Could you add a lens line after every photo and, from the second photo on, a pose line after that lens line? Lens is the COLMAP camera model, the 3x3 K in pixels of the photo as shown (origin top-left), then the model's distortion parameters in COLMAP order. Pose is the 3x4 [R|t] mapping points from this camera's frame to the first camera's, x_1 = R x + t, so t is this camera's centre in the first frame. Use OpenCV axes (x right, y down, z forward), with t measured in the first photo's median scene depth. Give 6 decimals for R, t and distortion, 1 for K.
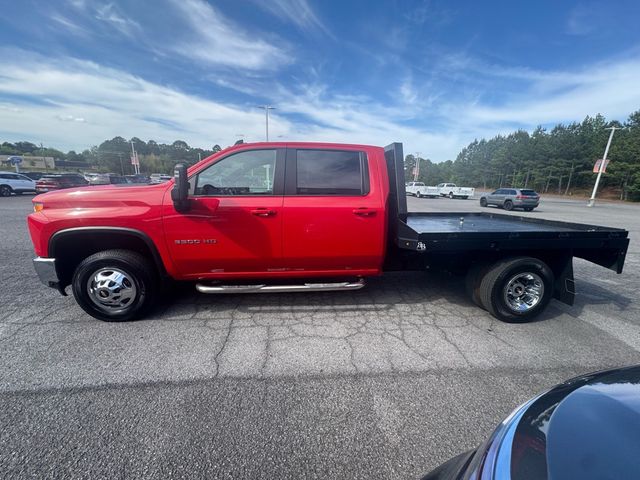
lens RADIAL K [[254.8, 0, 317.4], [0, 254.8, 241.1], [0, 0, 1]] dist [-0.007131, -0.000158]
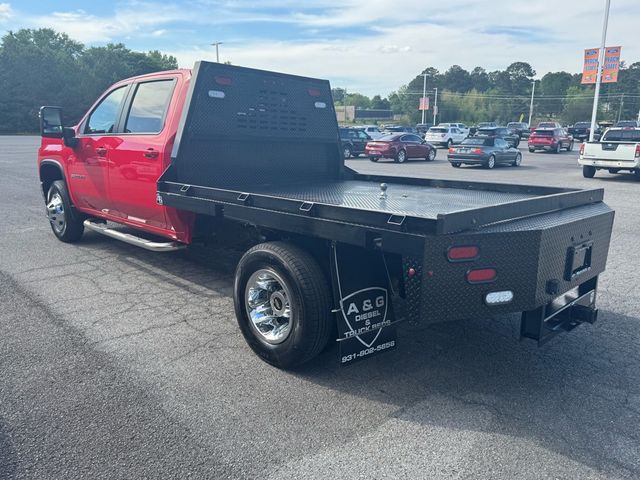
lens RADIAL K [[493.0, 0, 320.0], [0, 493.0, 240.0], [0, 0, 1]] dist [0.002898, -0.011006]
pose [[0.634323, 0.143159, -0.759697, 0.109034], [-0.160127, 0.985723, 0.052051, -0.000520], [0.756303, 0.088631, 0.648191, 0.025523]]
